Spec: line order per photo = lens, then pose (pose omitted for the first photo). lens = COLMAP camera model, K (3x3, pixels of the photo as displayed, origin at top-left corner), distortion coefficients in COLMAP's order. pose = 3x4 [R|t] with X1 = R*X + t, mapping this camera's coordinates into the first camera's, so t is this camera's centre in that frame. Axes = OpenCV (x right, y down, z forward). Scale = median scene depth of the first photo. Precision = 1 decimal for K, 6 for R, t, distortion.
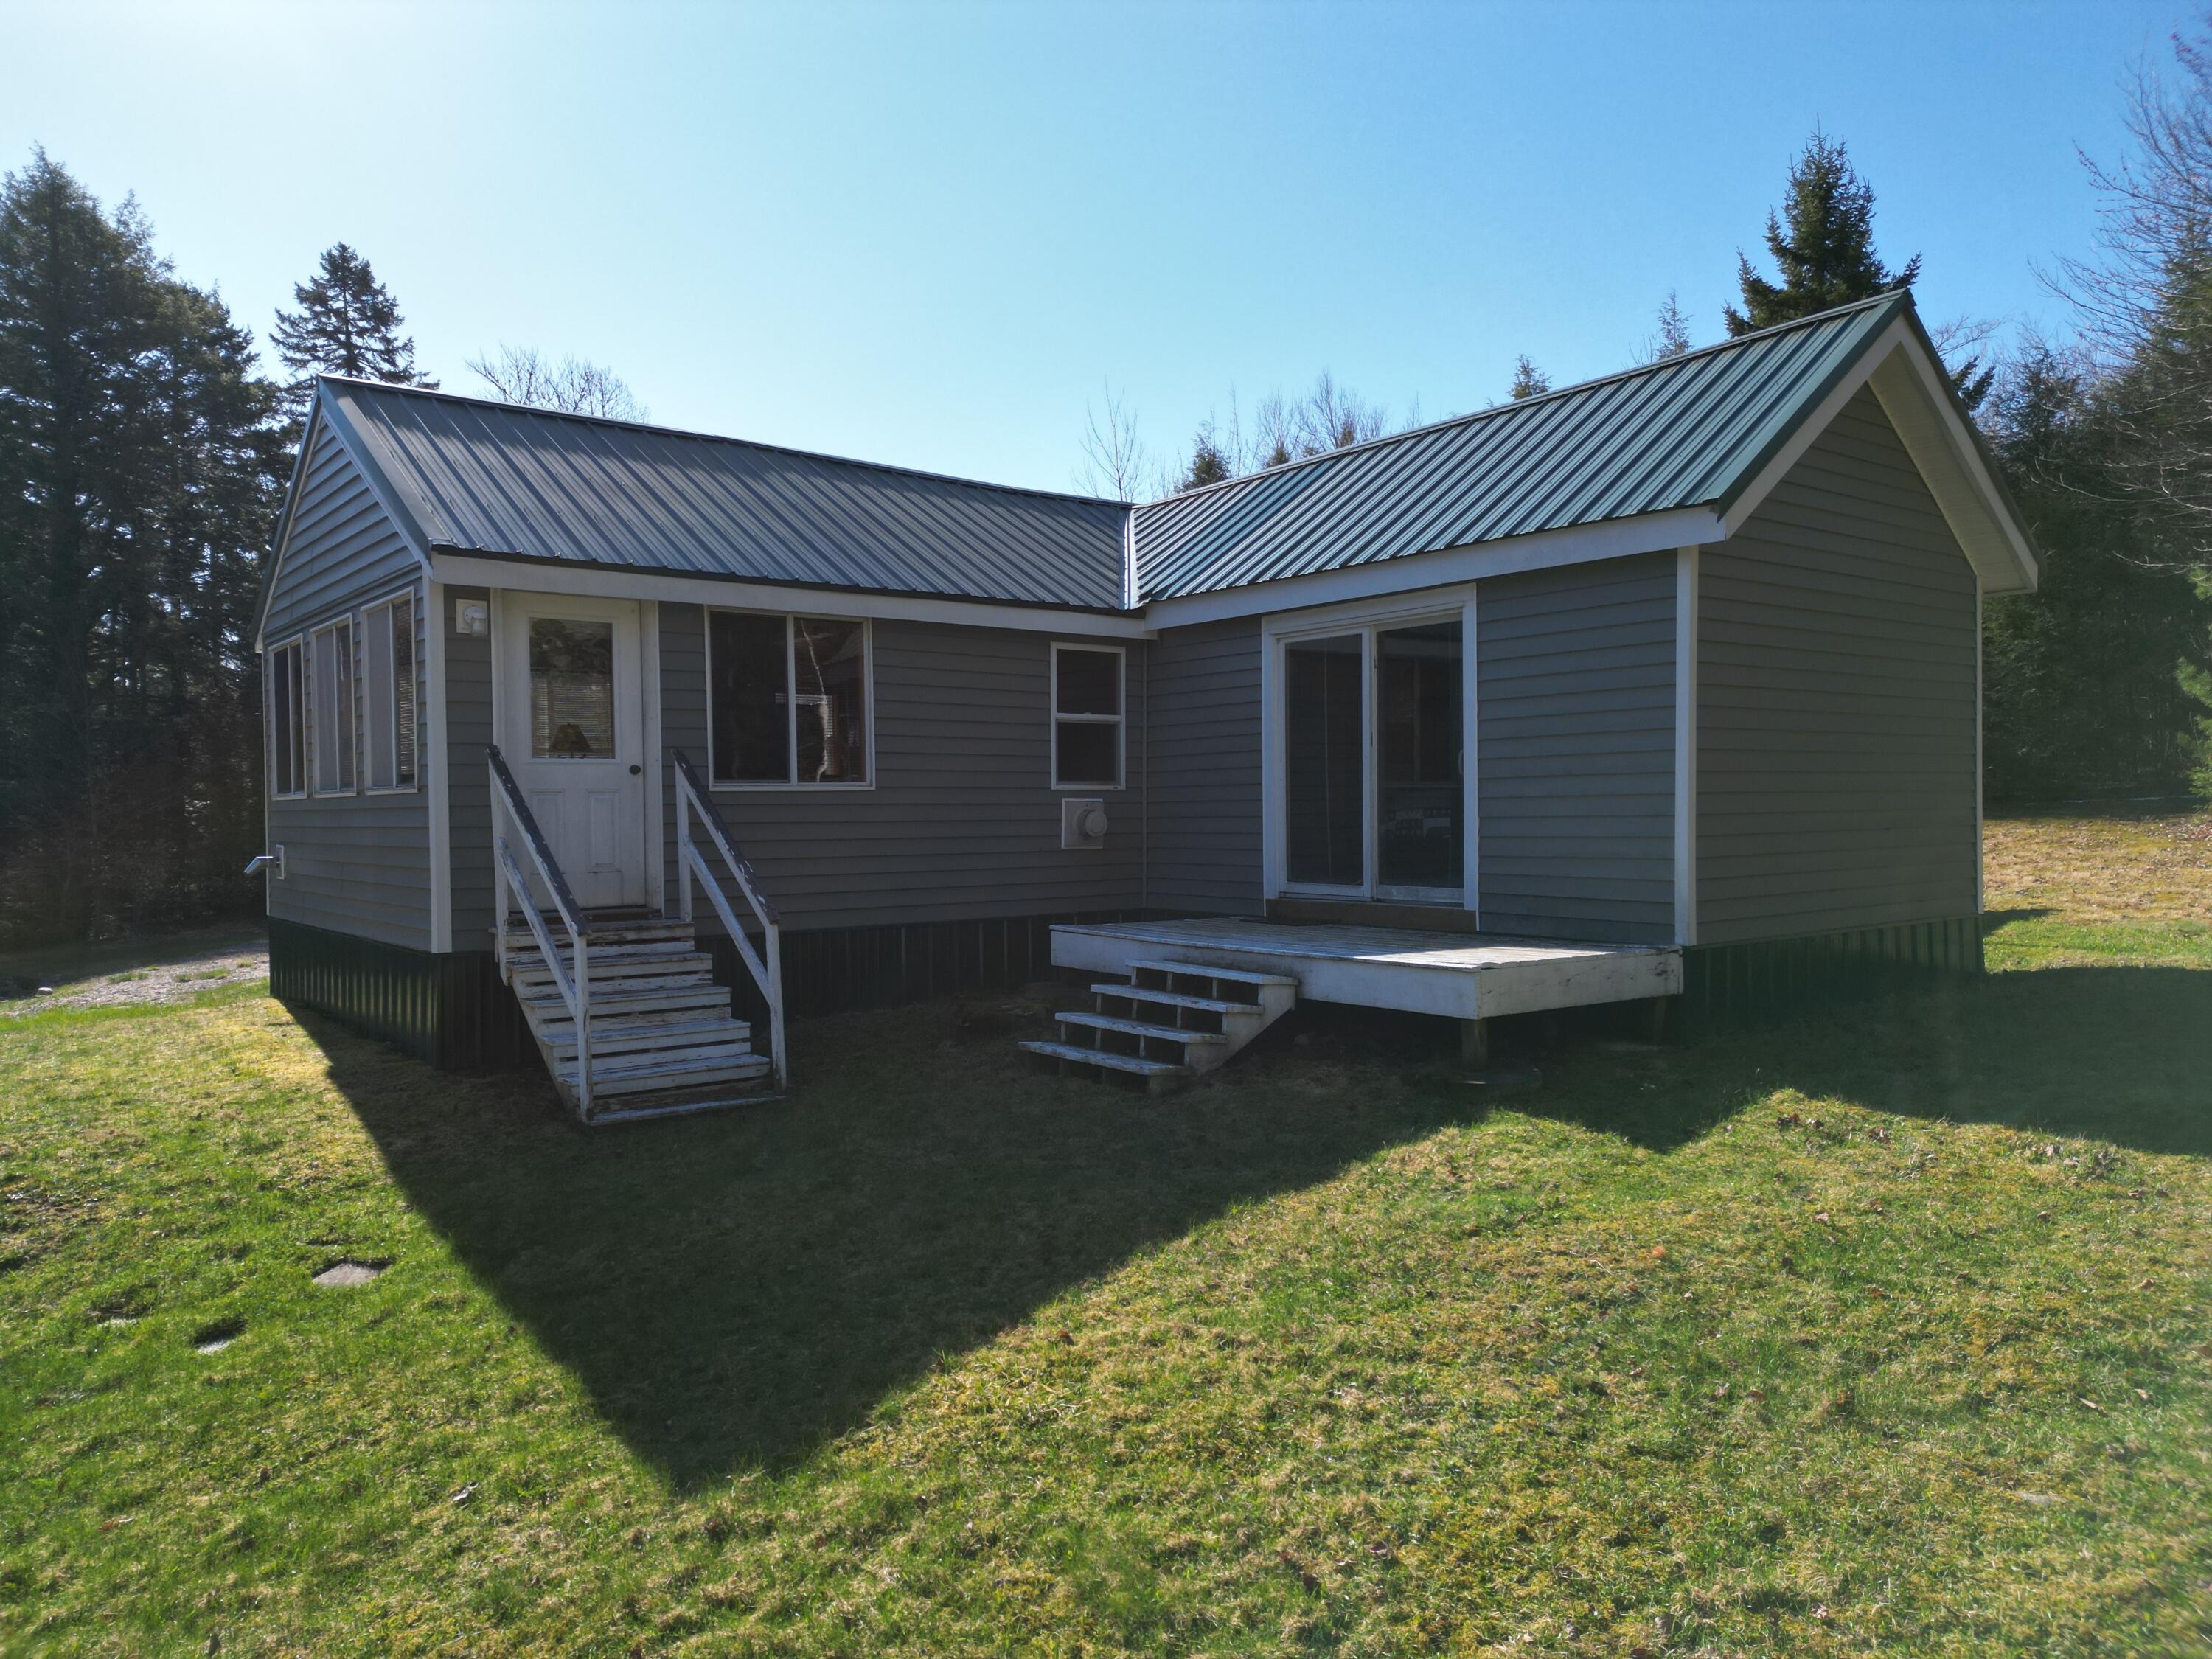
lens RADIAL K [[1539.4, 0, 1106.5], [0, 1539.4, 821.0], [0, 0, 1]] dist [0.100527, -0.114648]
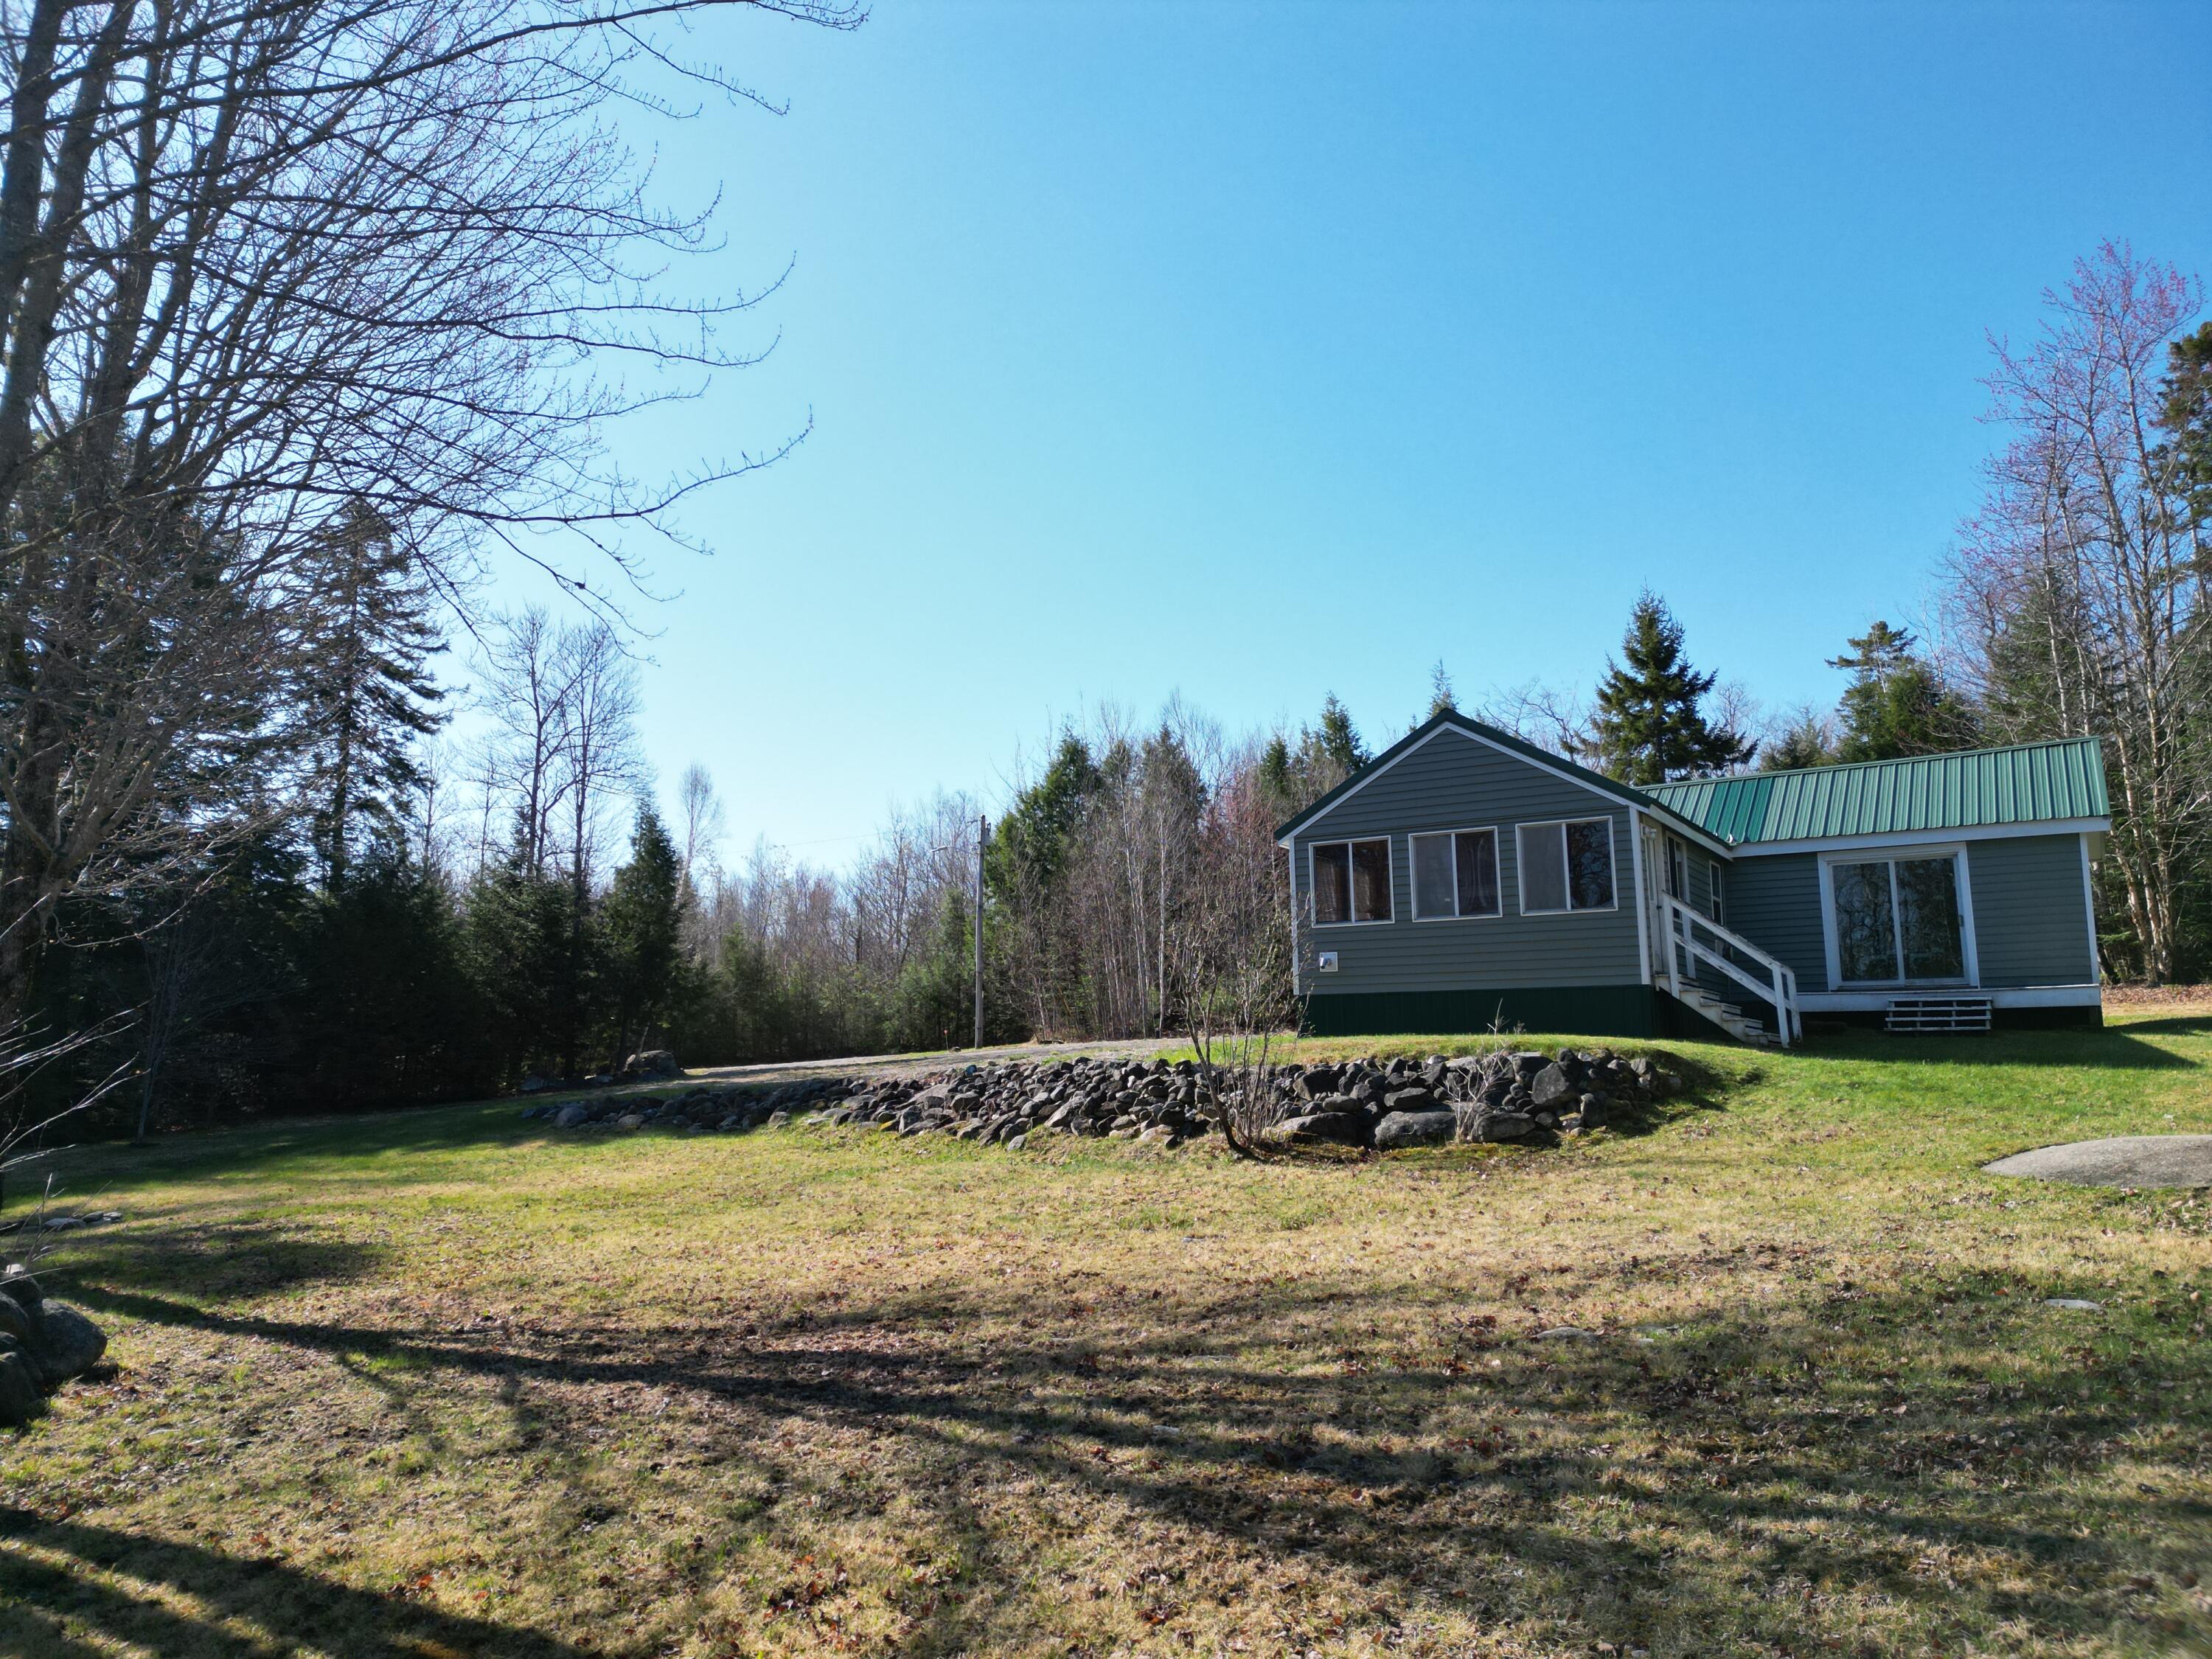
lens RADIAL K [[1539.4, 0, 1106.5], [0, 1539.4, 821.0], [0, 0, 1]] dist [0.100527, -0.114648]
pose [[0.943453, 0.061730, 0.325709, -1.528110], [-0.003741, 0.984430, -0.175736, 0.204024], [-0.331485, 0.164580, 0.928994, -0.668080]]
